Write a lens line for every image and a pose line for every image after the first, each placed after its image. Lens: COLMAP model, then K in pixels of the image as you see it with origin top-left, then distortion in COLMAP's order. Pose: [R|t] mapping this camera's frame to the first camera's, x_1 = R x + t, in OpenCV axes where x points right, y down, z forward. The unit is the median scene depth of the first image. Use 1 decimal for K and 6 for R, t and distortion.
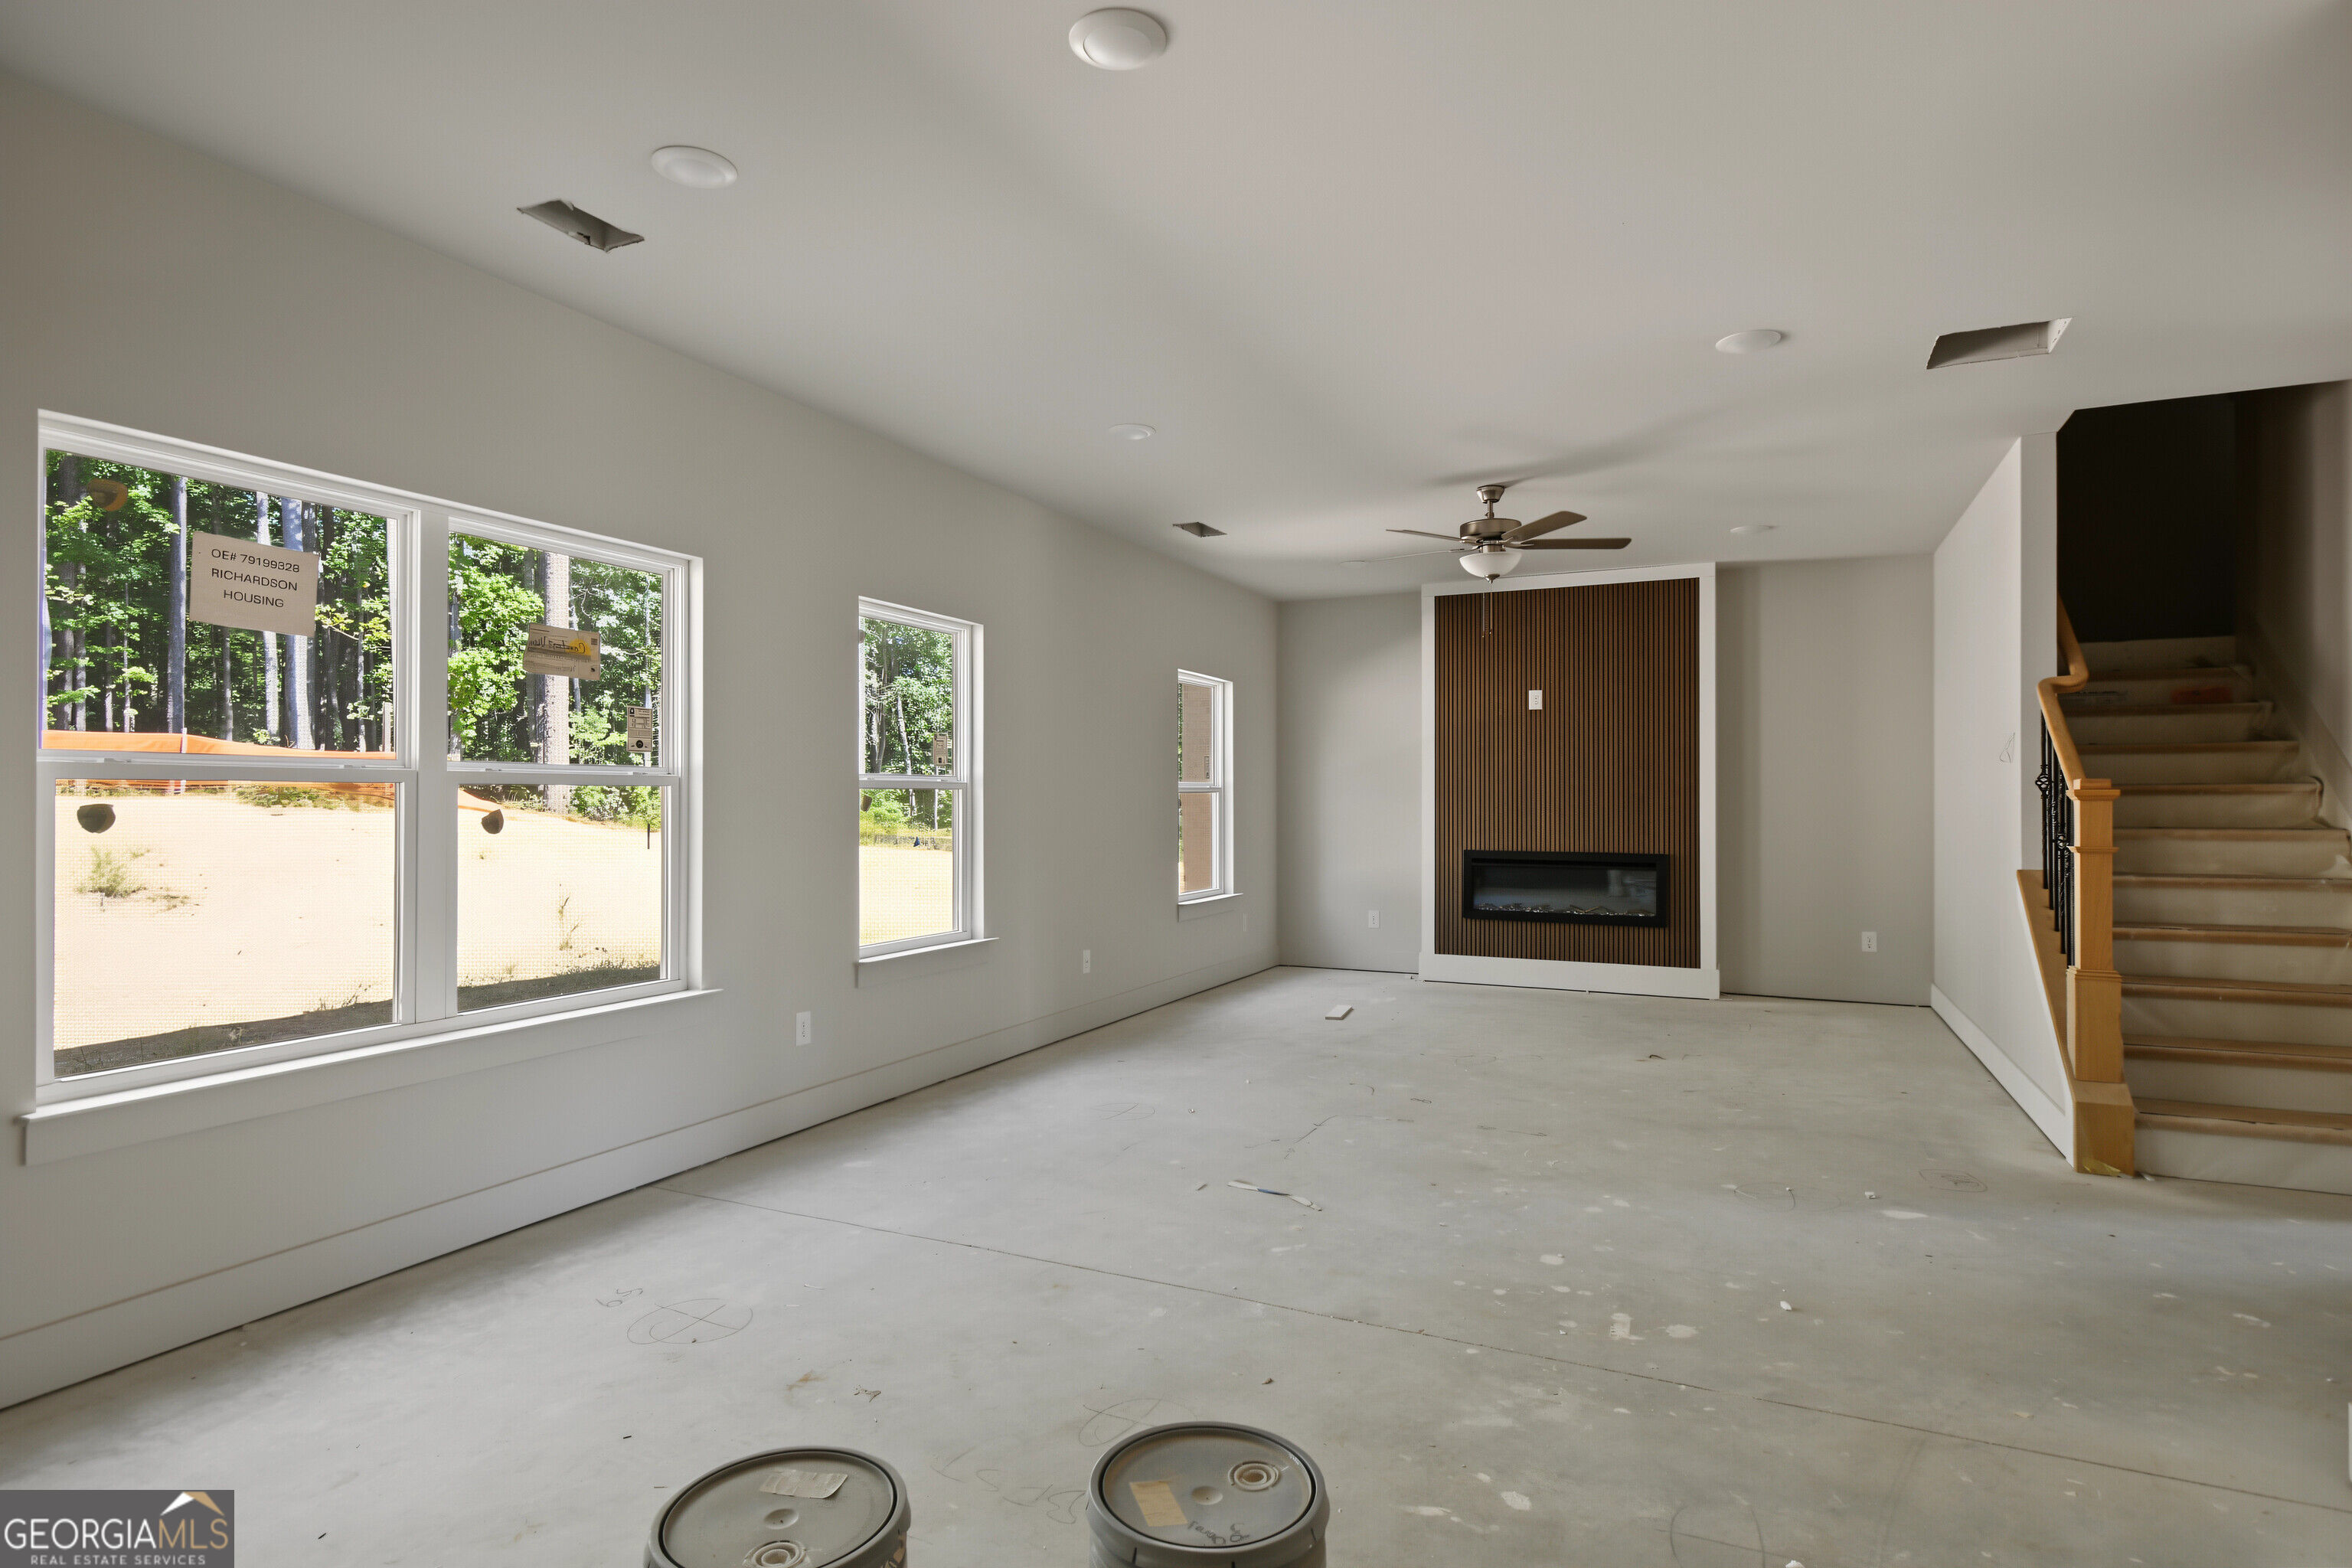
lens RADIAL K [[1230.2, 0, 1175.1], [0, 1230.2, 787.6], [0, 0, 1]] dist [-0.003096, -0.000552]
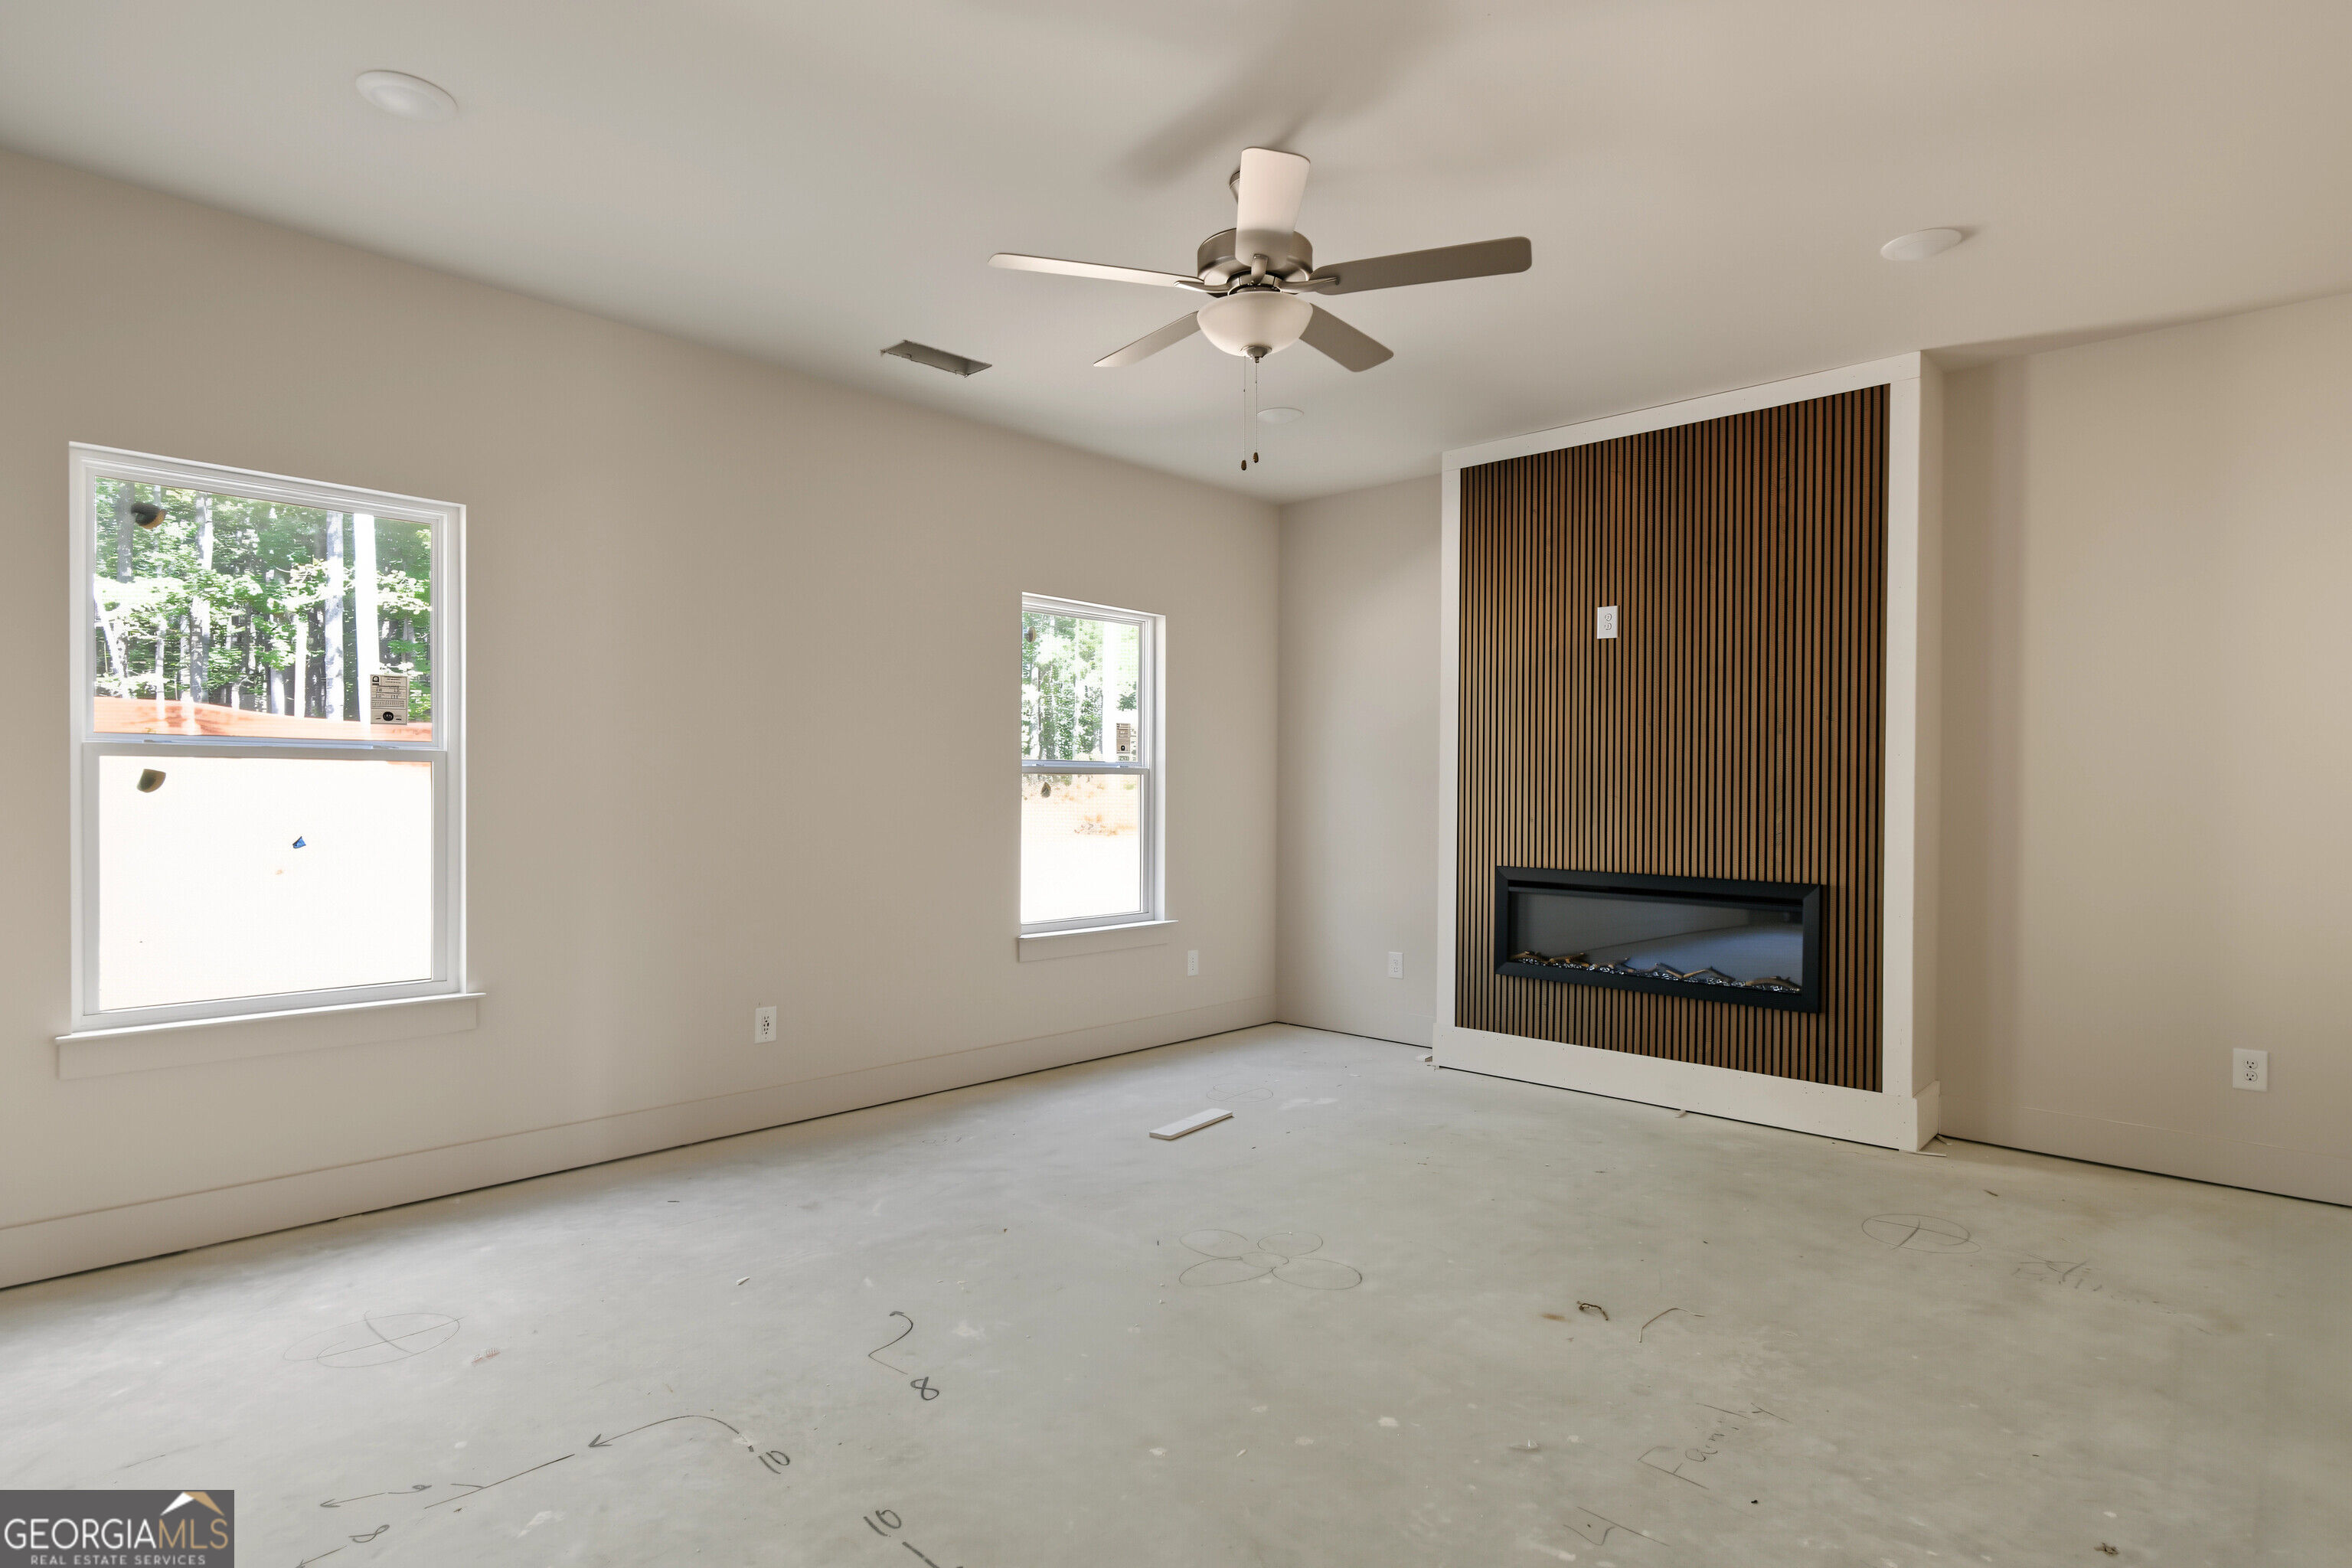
lens RADIAL K [[1230.2, 0, 1174.9], [0, 1230.2, 797.7], [0, 0, 1]] dist [-0.003096, -0.000552]
pose [[0.949603, 0.006924, -0.313378, 0.388933], [-0.002406, 0.999888, 0.014802, 0.009116], [0.313445, -0.013302, 0.949513, 0.493870]]
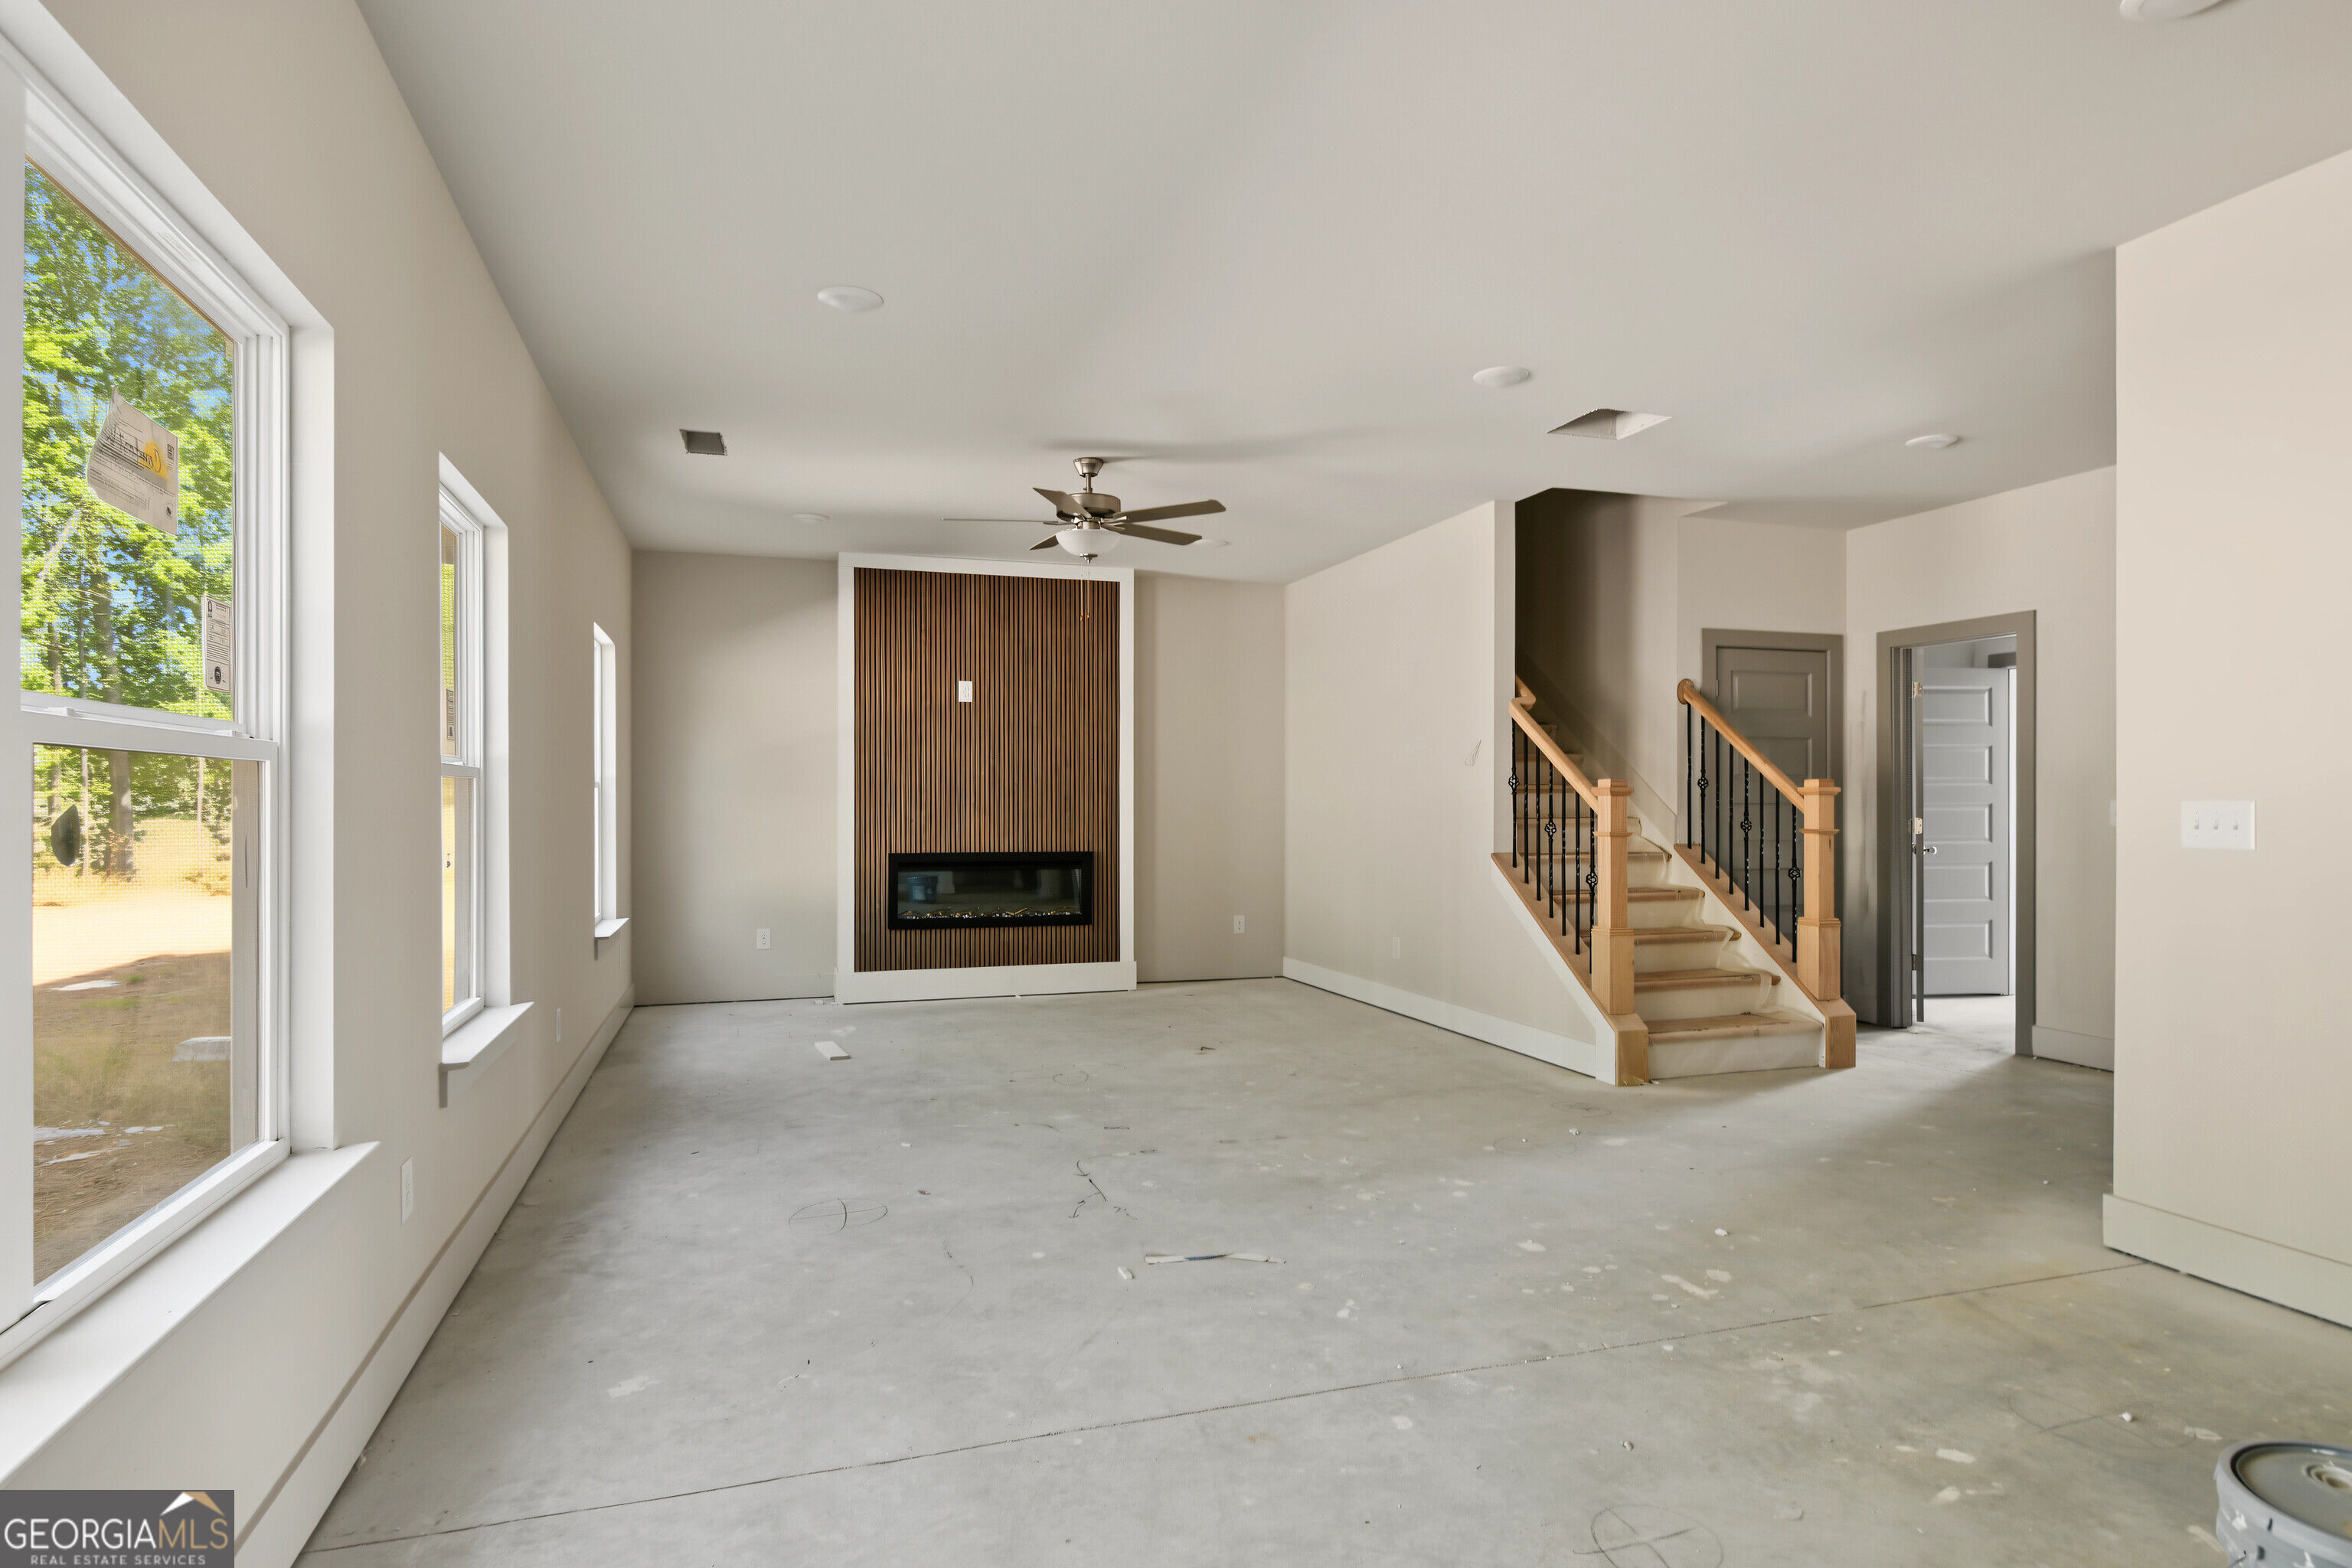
lens RADIAL K [[1271.6, 0, 1183.1], [0, 1271.6, 791.4], [0, 0, 1]] dist [-0.002385, -0.002879]
pose [[0.722295, 0.004044, 0.691573, -0.356043], [-0.004908, 0.999988, -0.000721, 0.007007], [-0.691568, -0.002874, 0.722306, 0.254663]]
